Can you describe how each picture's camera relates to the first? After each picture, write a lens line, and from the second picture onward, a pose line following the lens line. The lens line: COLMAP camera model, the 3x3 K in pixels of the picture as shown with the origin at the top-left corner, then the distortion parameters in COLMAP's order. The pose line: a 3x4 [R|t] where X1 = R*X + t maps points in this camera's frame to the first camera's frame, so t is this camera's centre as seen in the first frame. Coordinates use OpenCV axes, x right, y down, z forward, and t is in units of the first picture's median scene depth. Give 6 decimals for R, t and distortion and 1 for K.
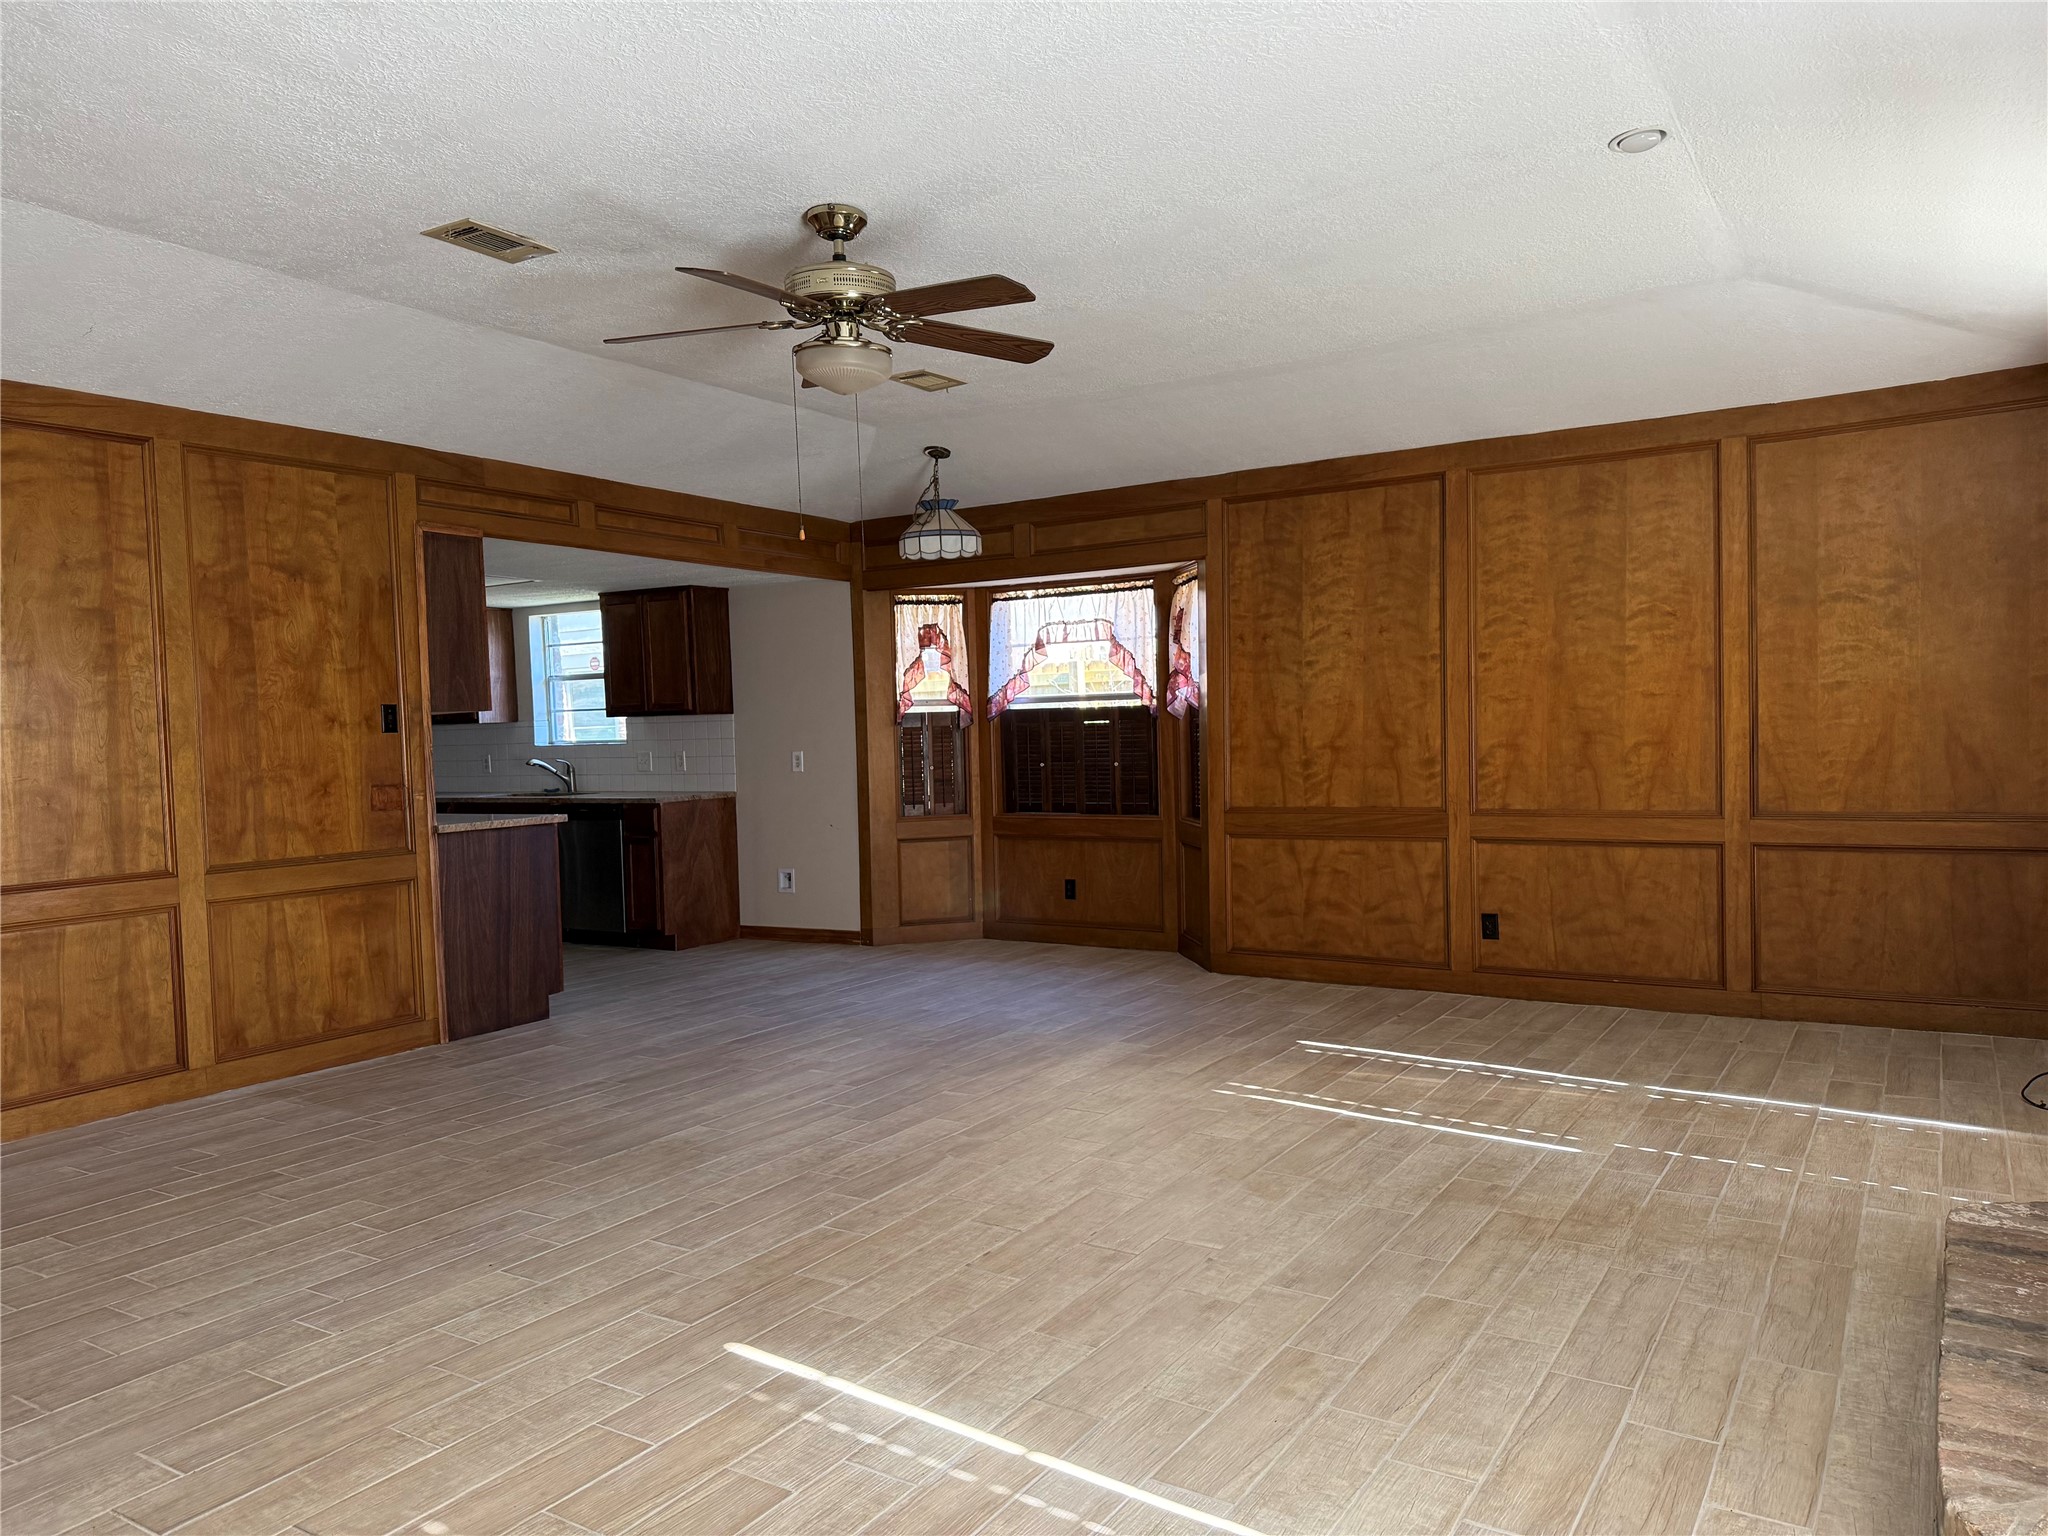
lens RADIAL K [[1425.4, 0, 1024.0], [0, 1425.4, 768.0], [0, 0, 1]] dist [0.136438, -0.207619]
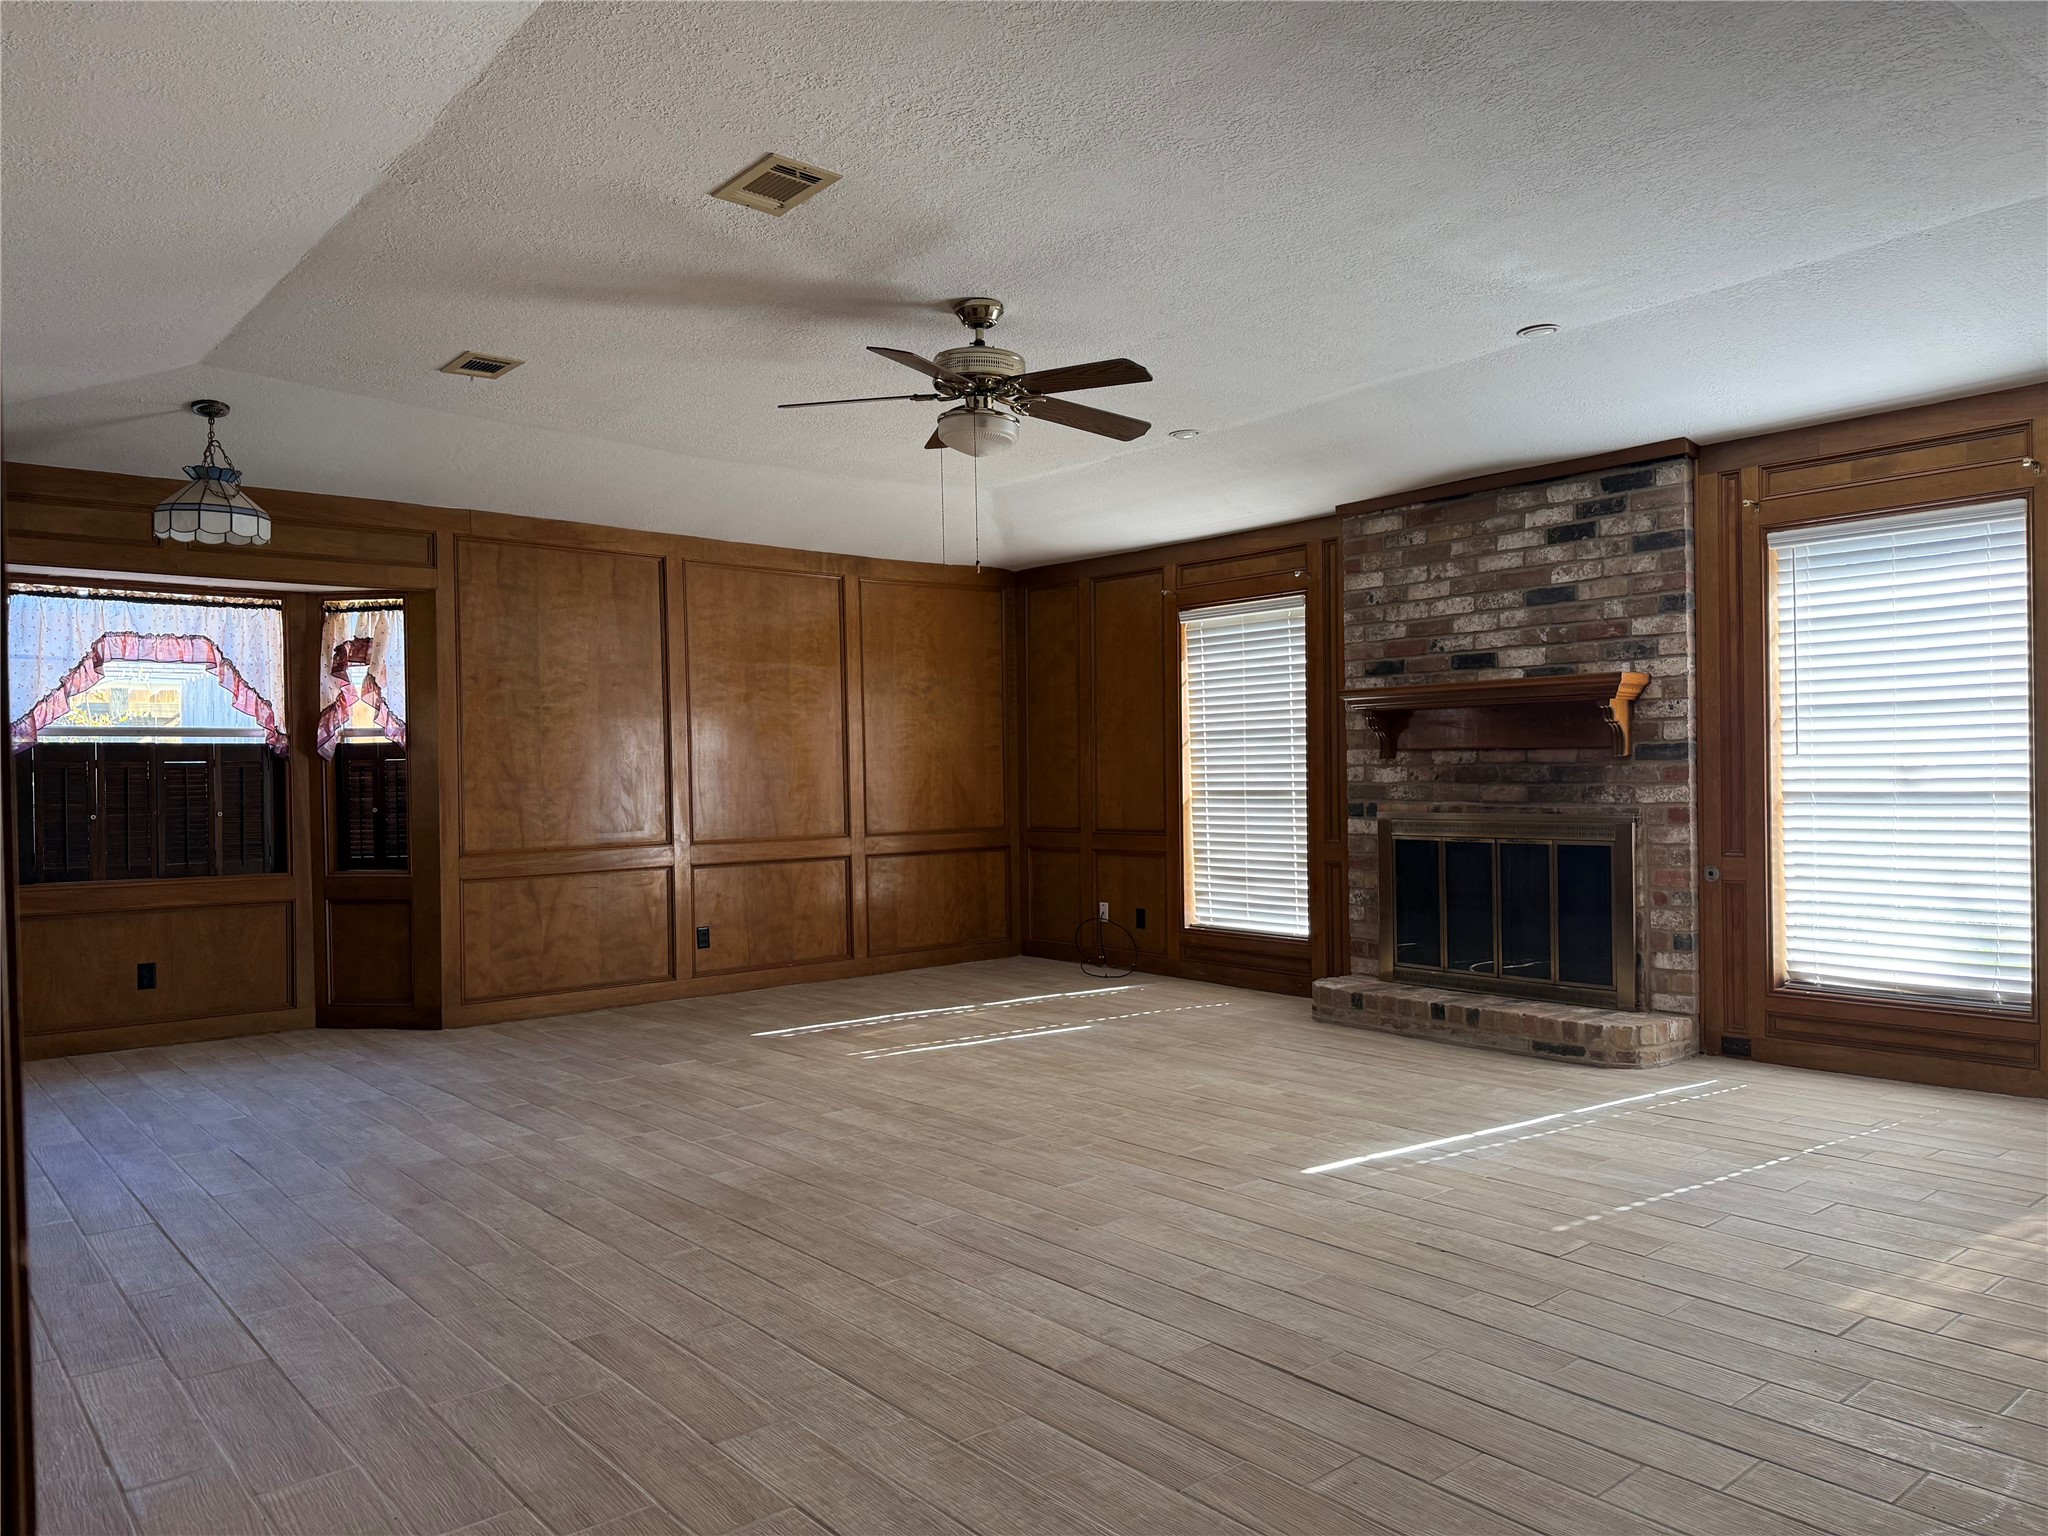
lens RADIAL K [[1425.4, 0, 1024.0], [0, 1425.4, 768.0], [0, 0, 1]] dist [0.136438, -0.207619]
pose [[0.297555, 0.028490, 0.954279, -0.883614], [0.036255, 0.998496, -0.041115, 0.032472], [-0.954016, 0.046832, 0.296075, 0.454777]]
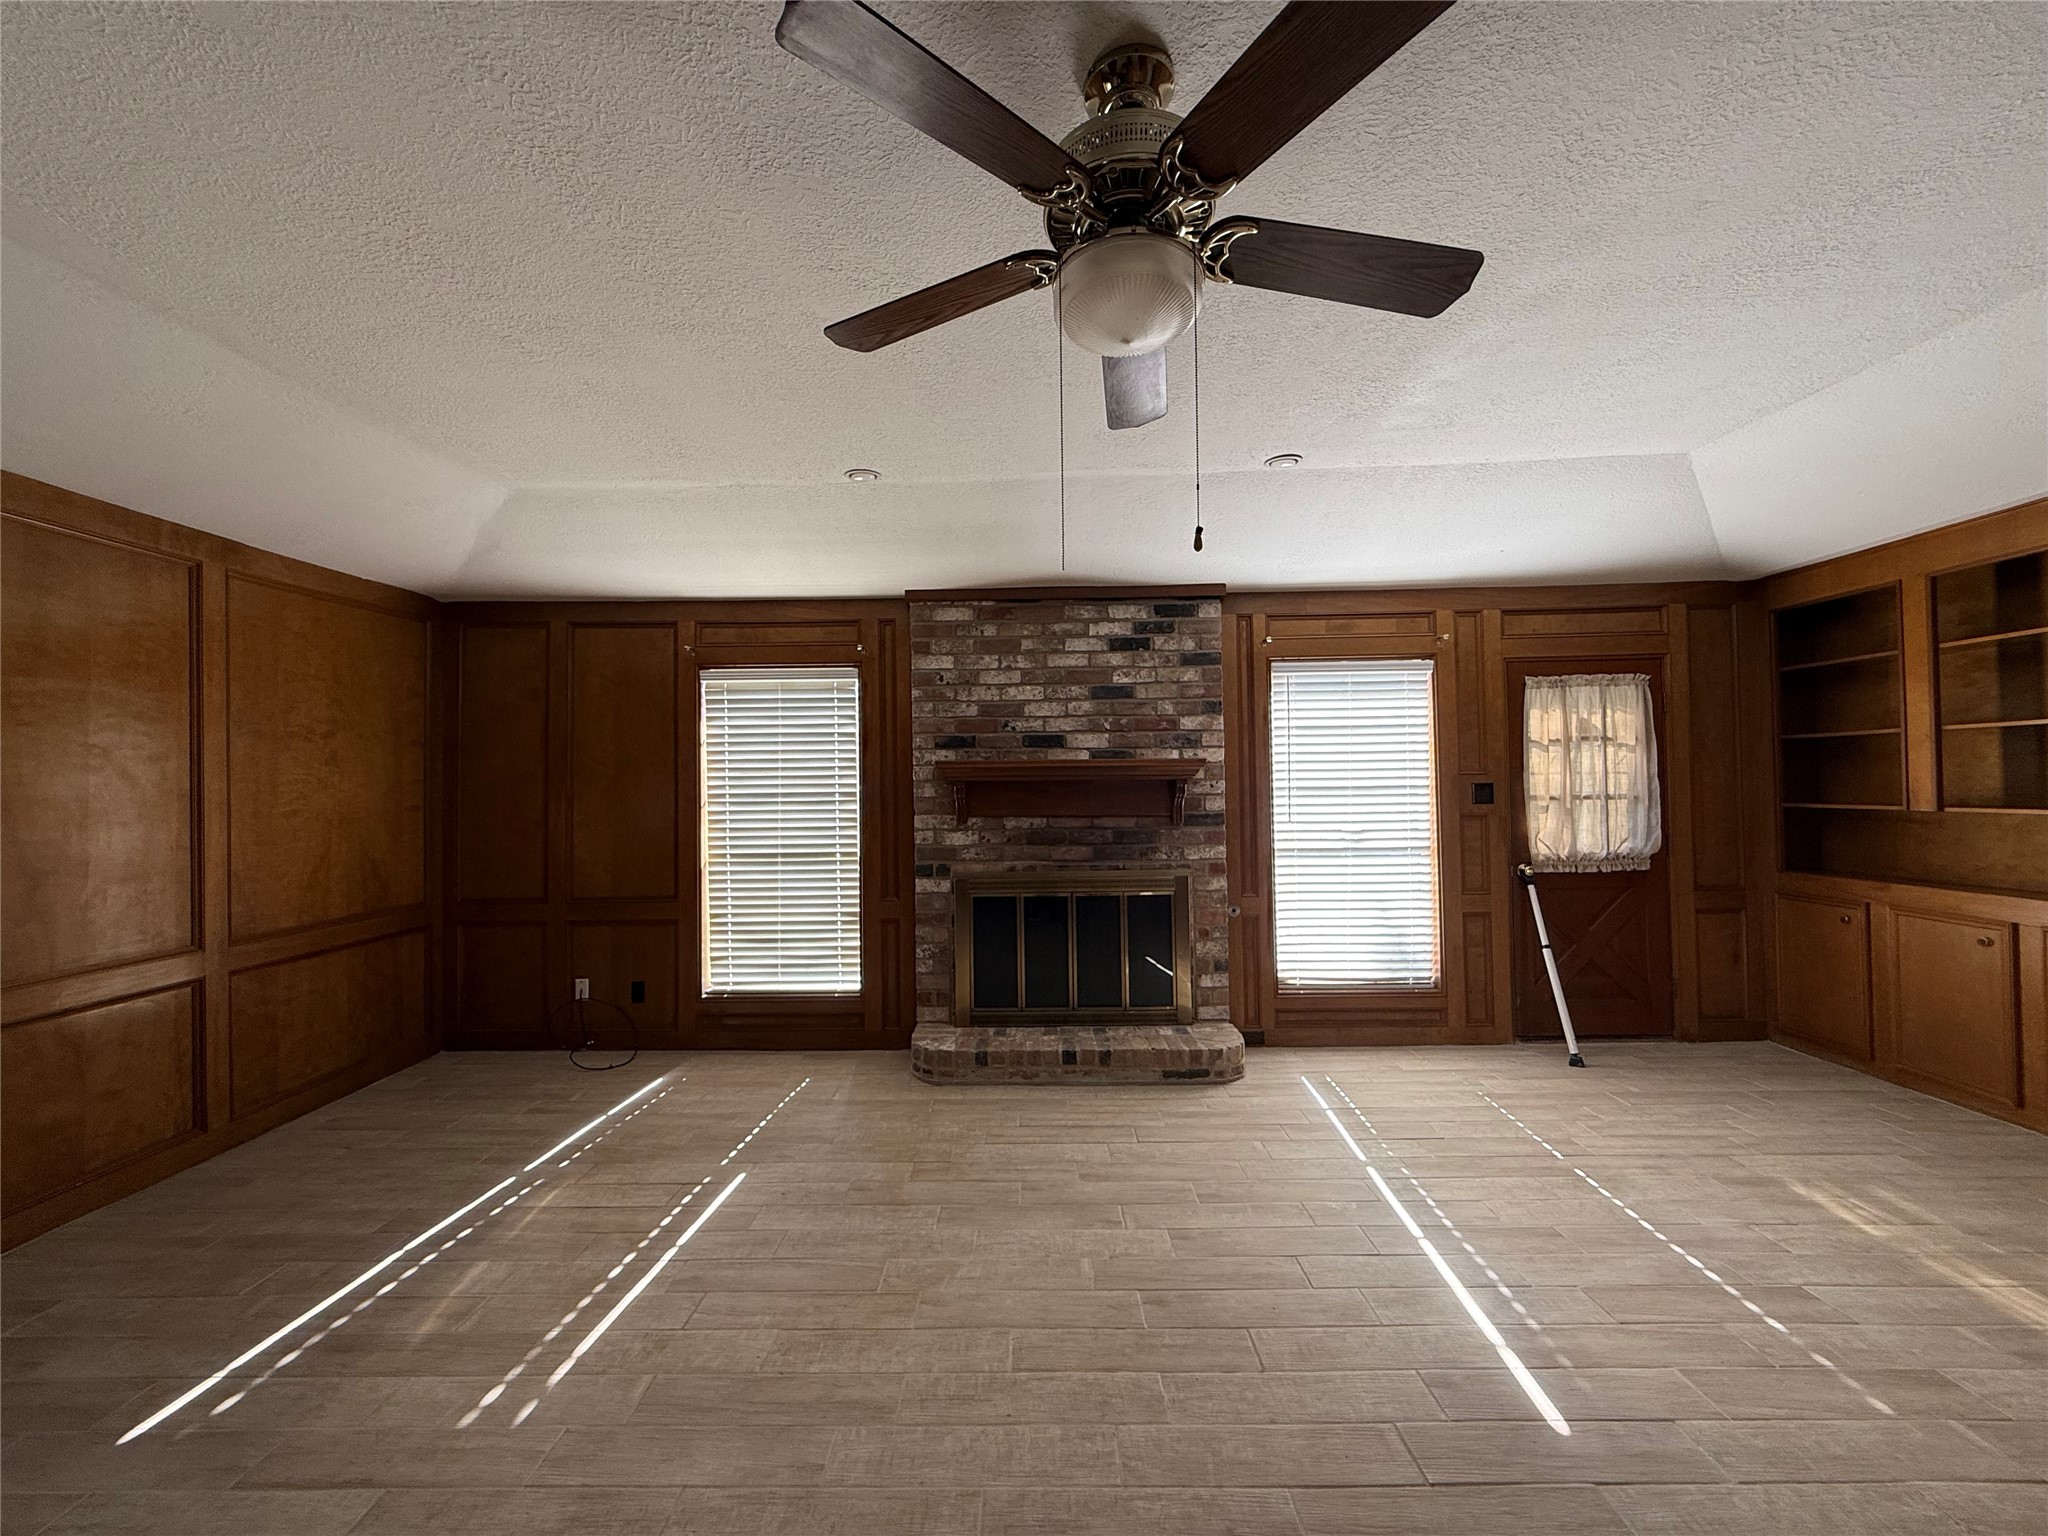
lens RADIAL K [[813.3, 0, 1020.1], [0, 813.3, 767.2], [0, 0, 1]] dist [0.001169, -0.000231]
pose [[-0.523439, 0.053760, 0.850365, -0.286327], [0.054453, 0.998078, -0.029580, -0.045207], [-0.850321, 0.030822, -0.525361, 0.892993]]
